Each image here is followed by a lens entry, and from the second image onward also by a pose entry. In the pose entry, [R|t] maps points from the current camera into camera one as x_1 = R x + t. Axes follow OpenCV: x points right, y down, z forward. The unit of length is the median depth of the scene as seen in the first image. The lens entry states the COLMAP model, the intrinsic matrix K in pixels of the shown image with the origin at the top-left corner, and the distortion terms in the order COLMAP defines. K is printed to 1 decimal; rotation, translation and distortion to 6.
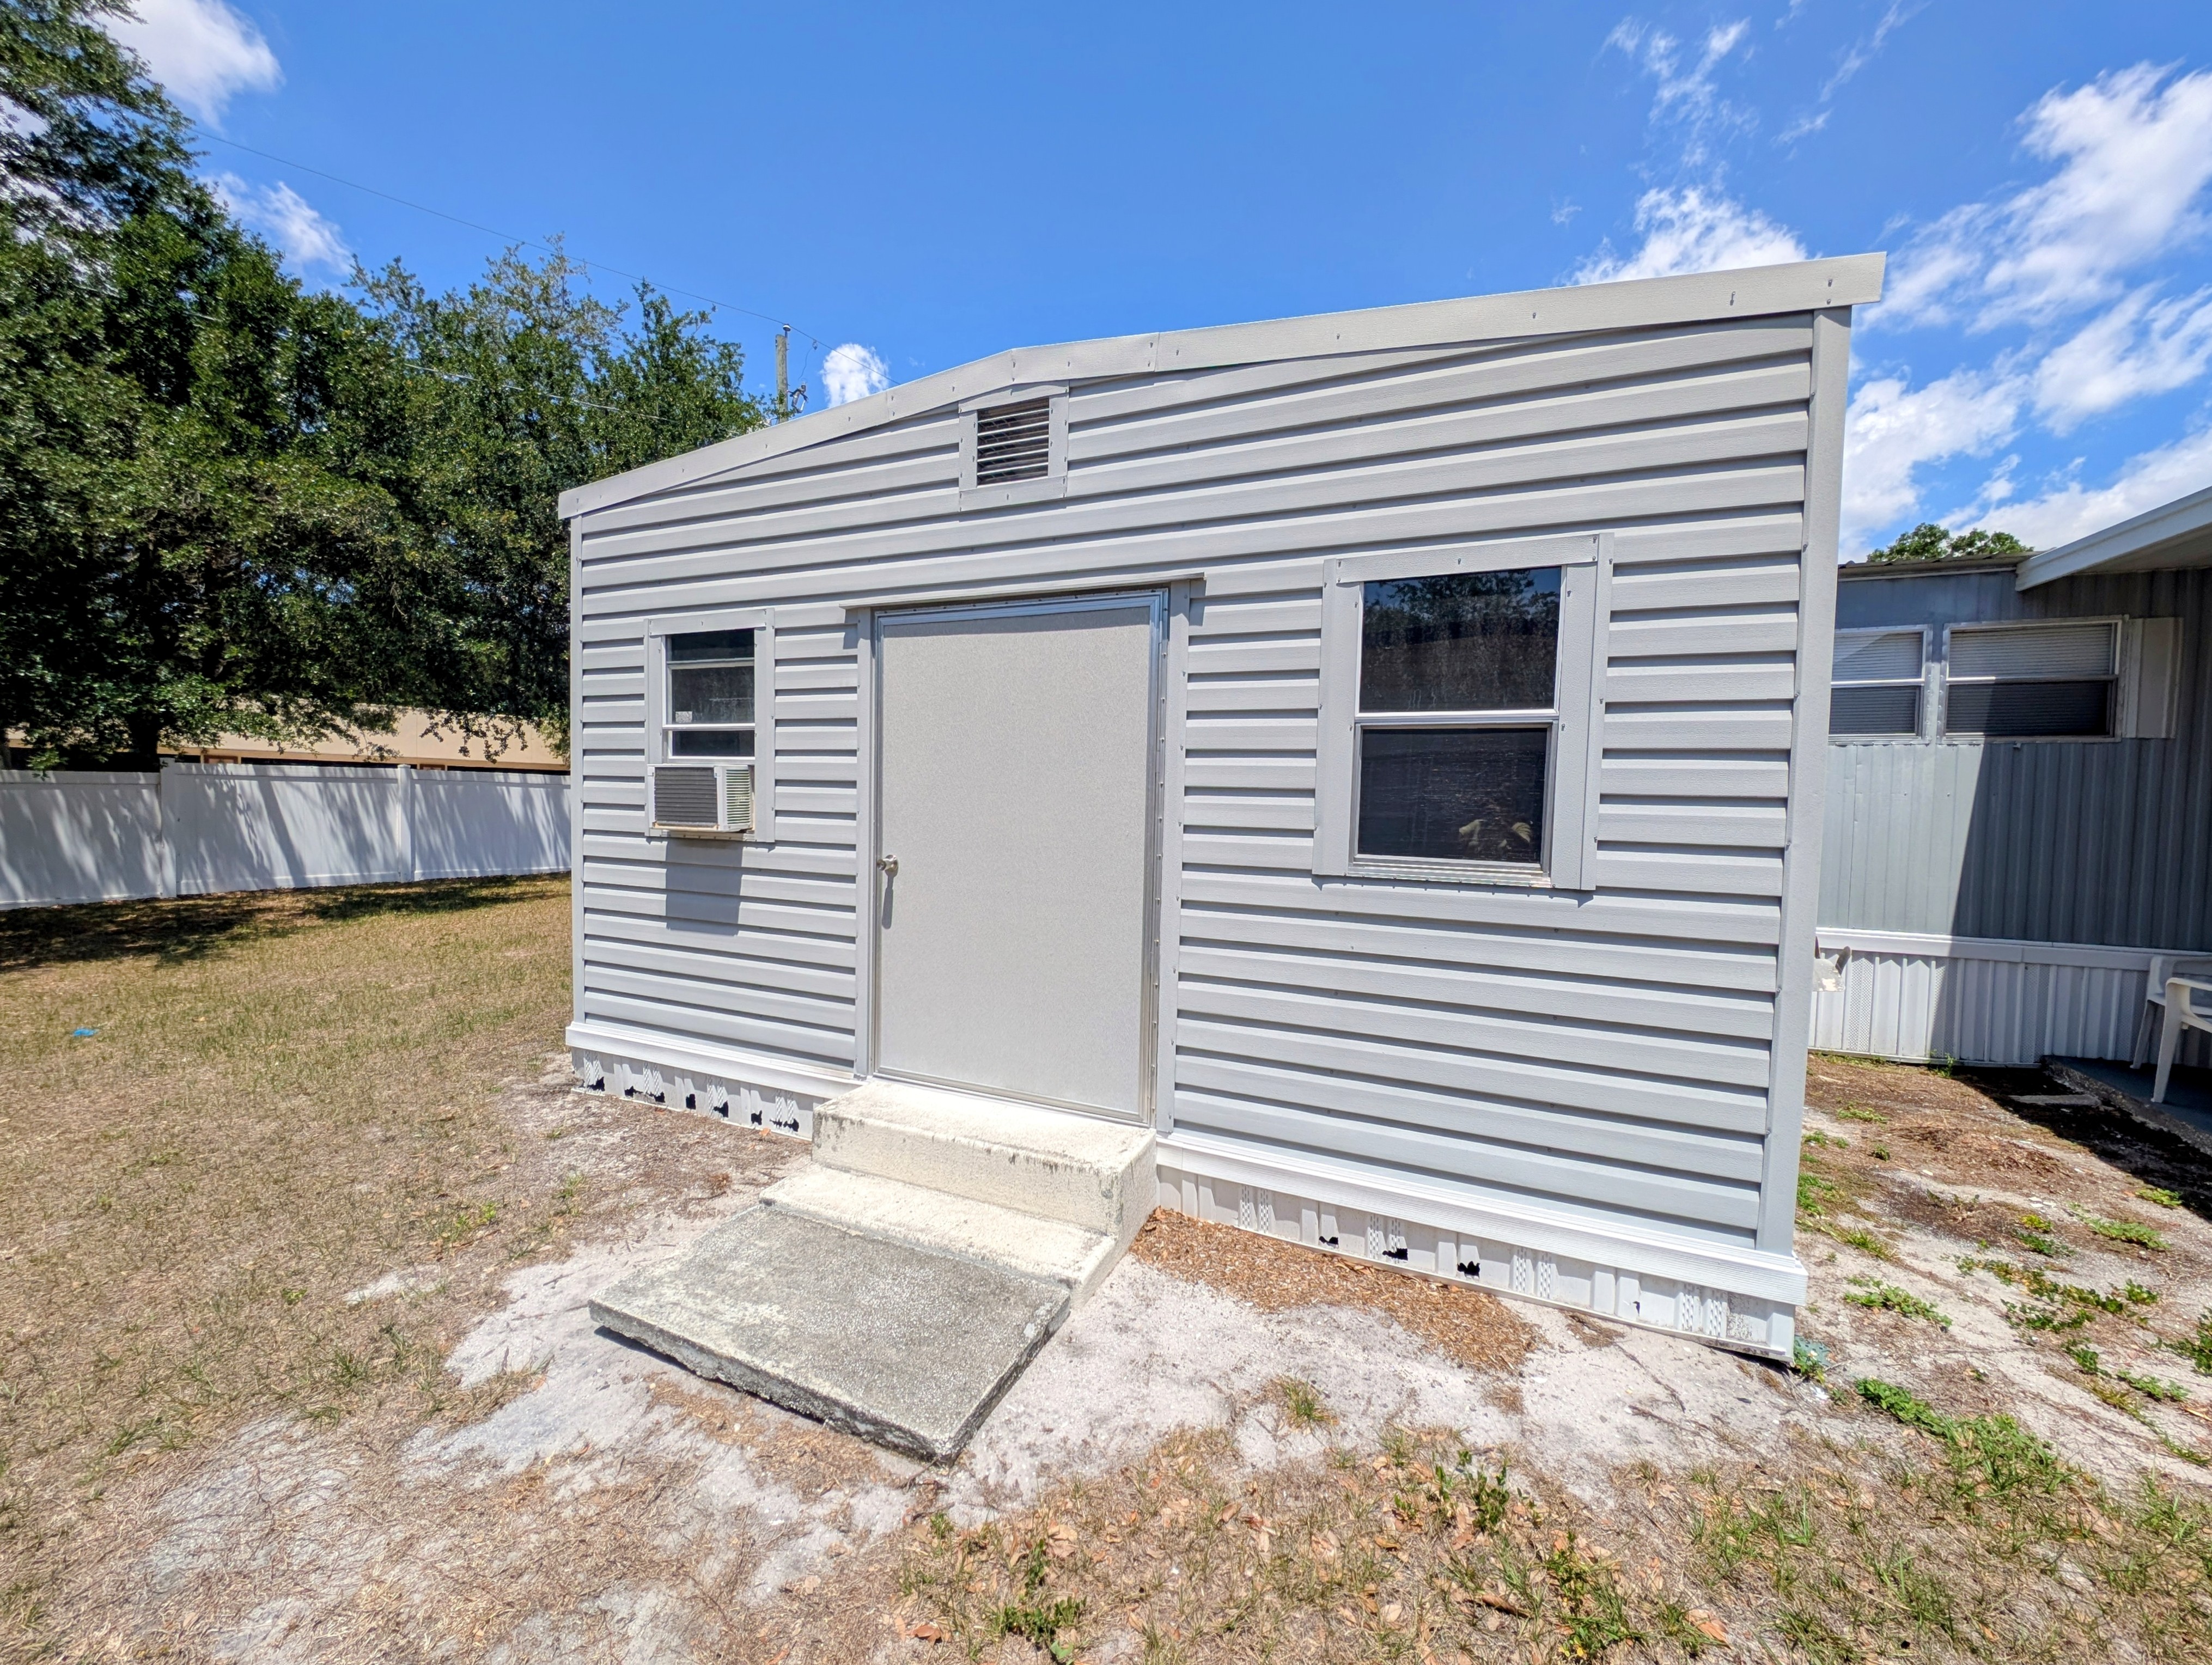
lens RADIAL K [[848.5, 0, 1107.7], [0, 848.5, 834.7], [0, 0, 1]] dist [0.019123, -0.010359]
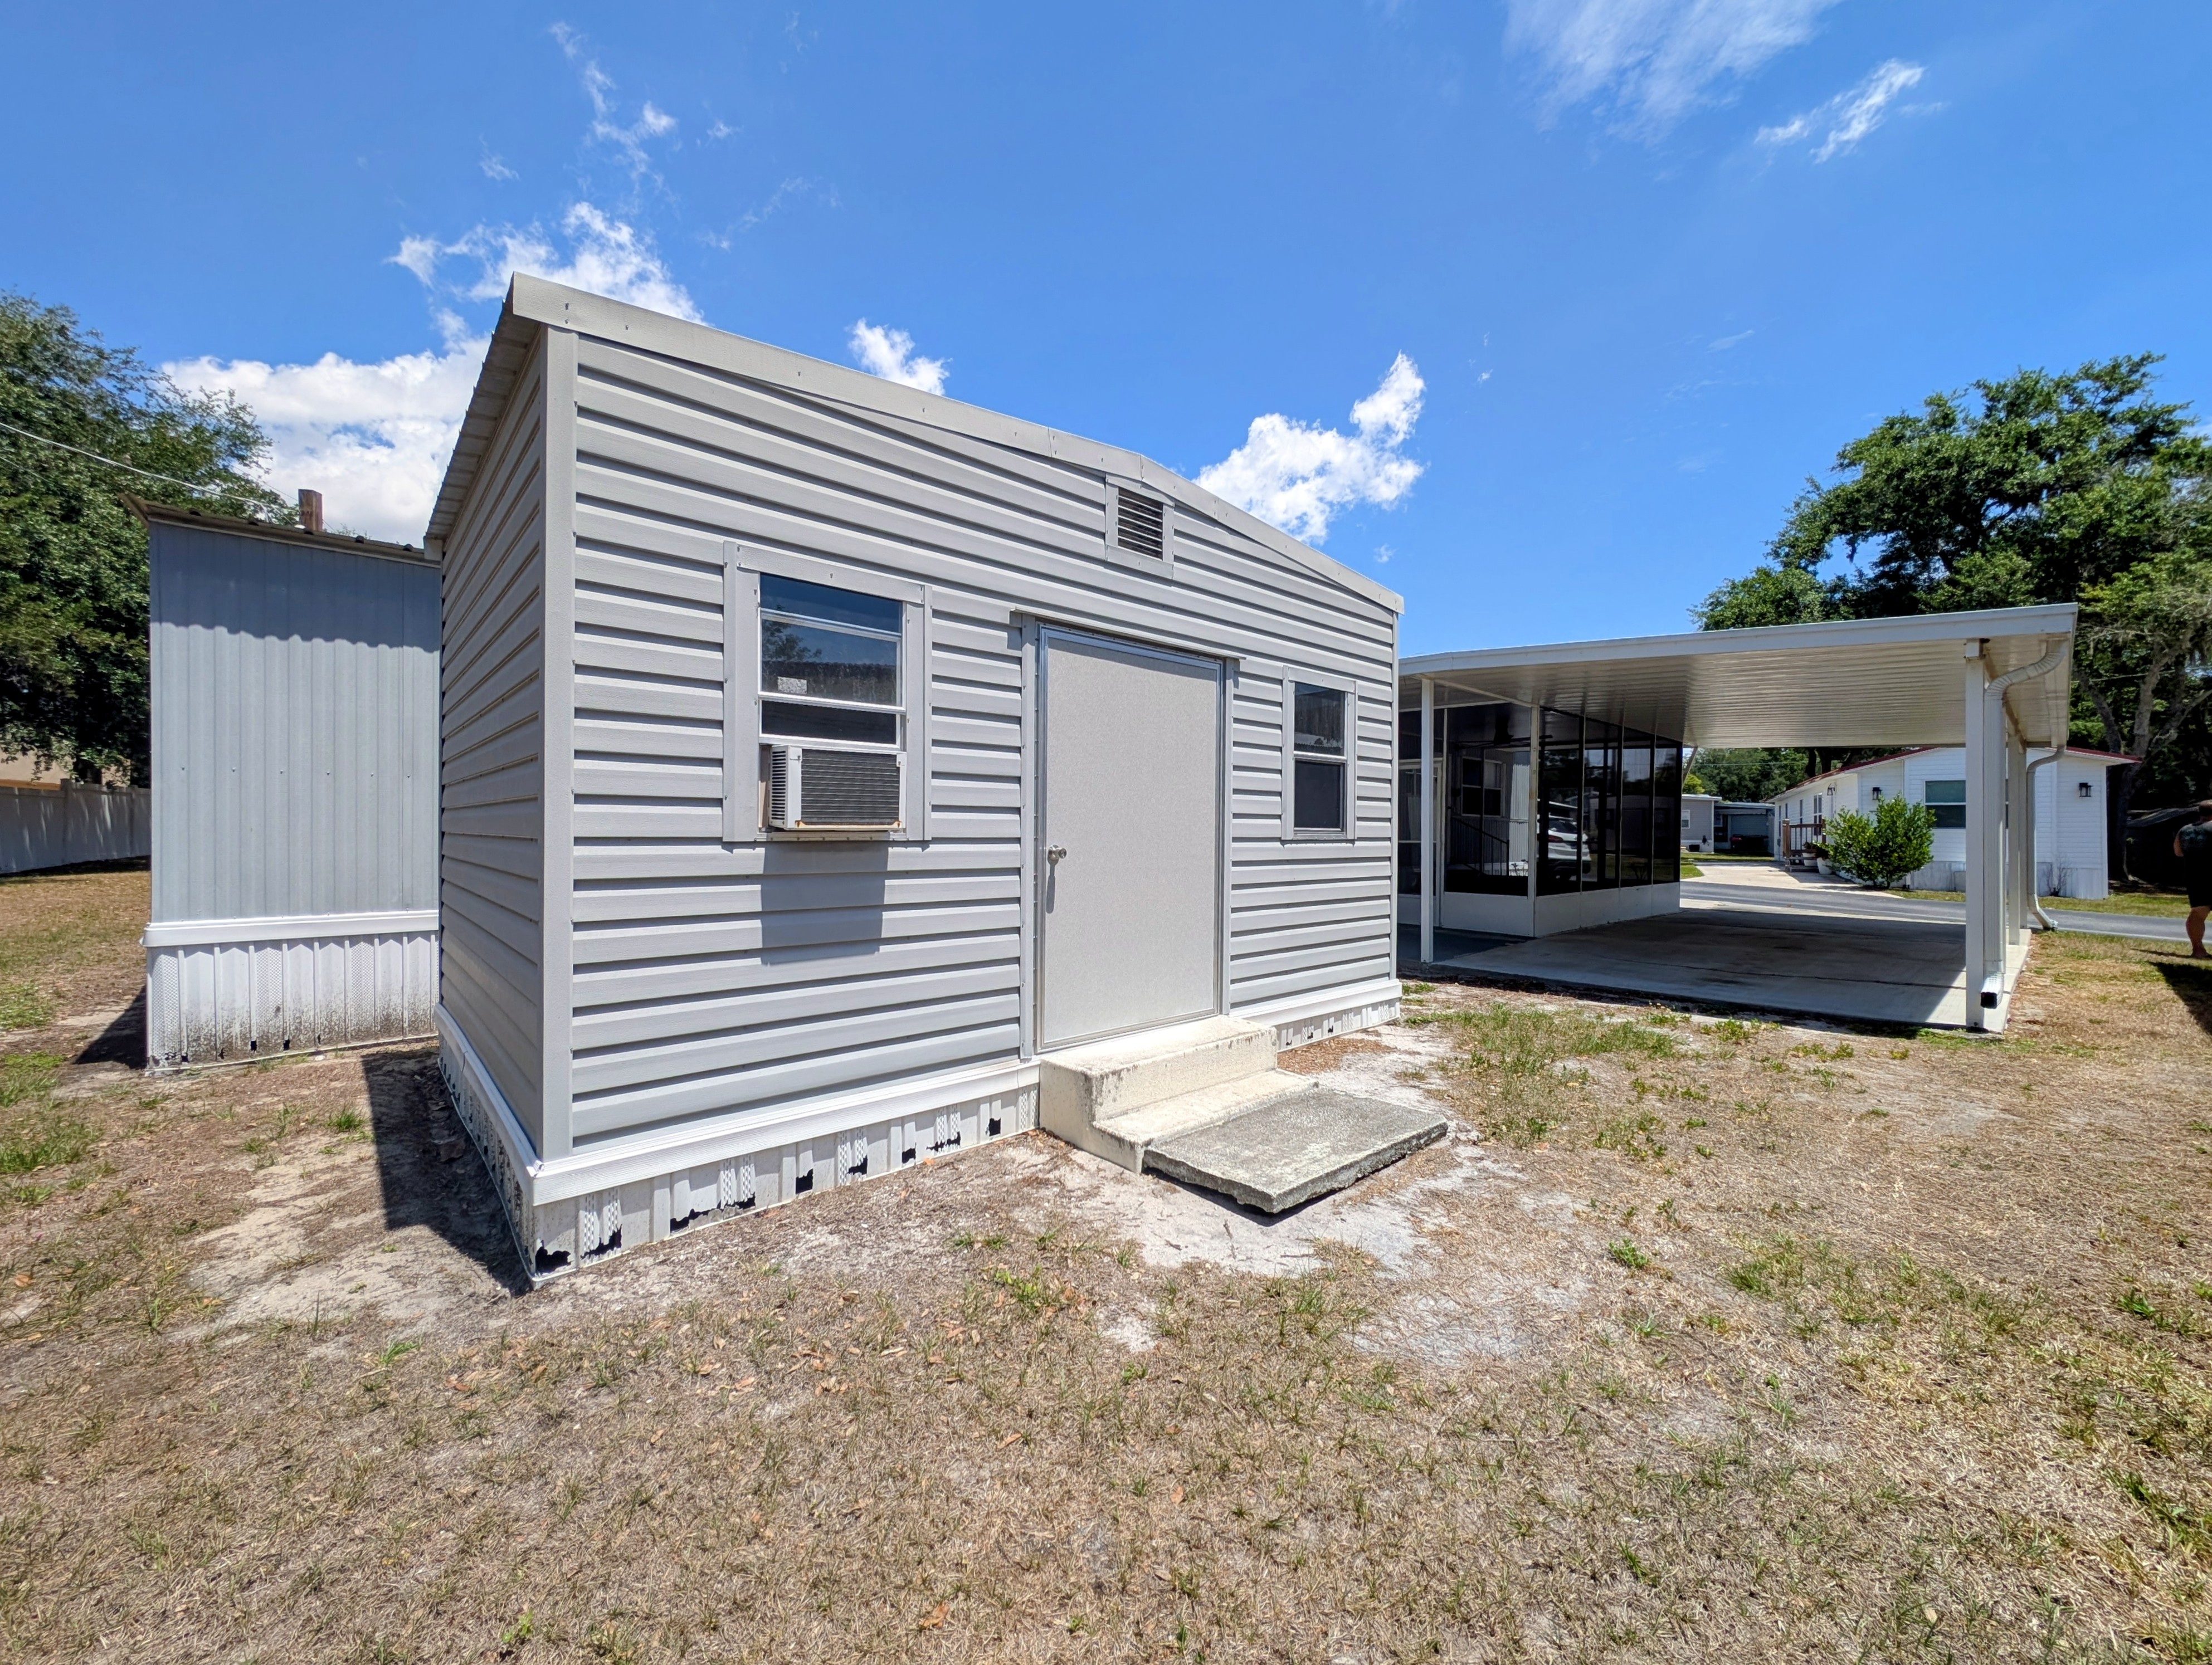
lens RADIAL K [[865.1, 0, 1117.5], [0, 865.1, 828.2], [0, 0, 1]] dist [0.014172, -0.000038]
pose [[0.399979, -0.021491, 0.916272, -1.289184], [0.040112, 0.999178, 0.005925, -0.001517], [-0.915646, 0.034384, 0.400512, 0.487301]]
